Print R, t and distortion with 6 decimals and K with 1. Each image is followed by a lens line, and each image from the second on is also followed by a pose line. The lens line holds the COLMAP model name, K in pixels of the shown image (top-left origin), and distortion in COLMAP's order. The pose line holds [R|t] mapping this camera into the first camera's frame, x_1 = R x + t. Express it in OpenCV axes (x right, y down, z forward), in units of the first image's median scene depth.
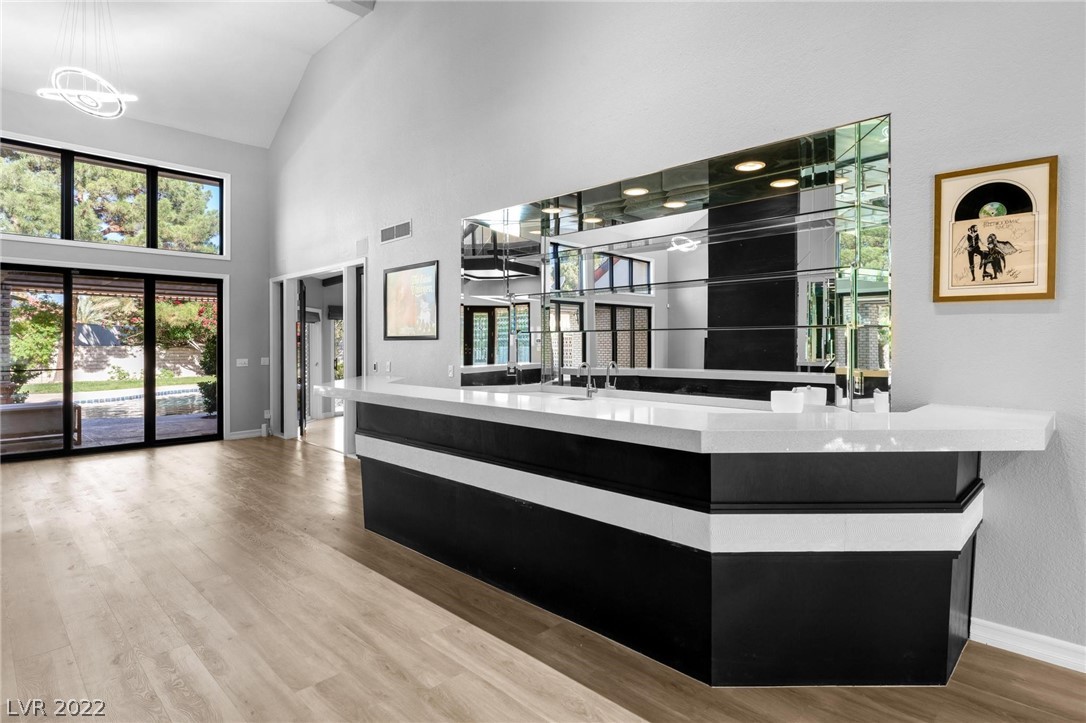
lens RADIAL K [[569.3, 0, 544.0], [0, 569.3, 352.4], [0, 0, 1]] dist [-0.005624, -0.000320]
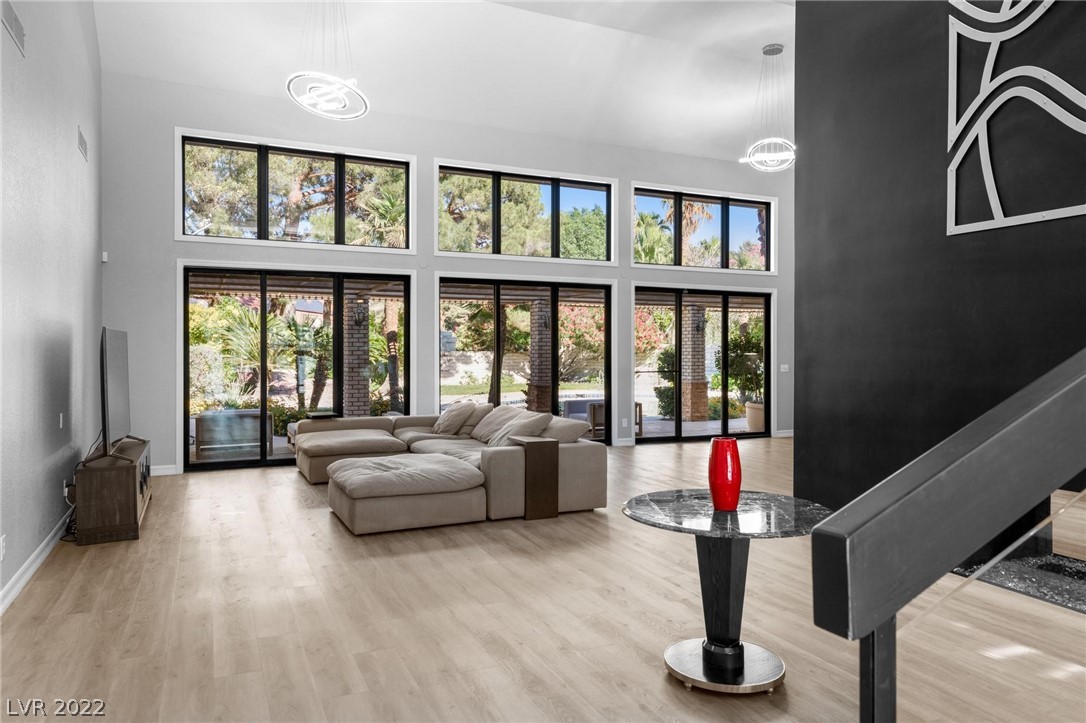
lens RADIAL K [[733.1, 0, 538.2], [0, 733.1, 362.4], [0, 0, 1]] dist [-0.001624, 0.001199]
pose [[0.942541, 0.005747, -0.334041, -0.264123], [-0.005027, 0.999983, 0.003019, 0.002903], [0.334052, -0.001167, 0.942554, -0.258356]]
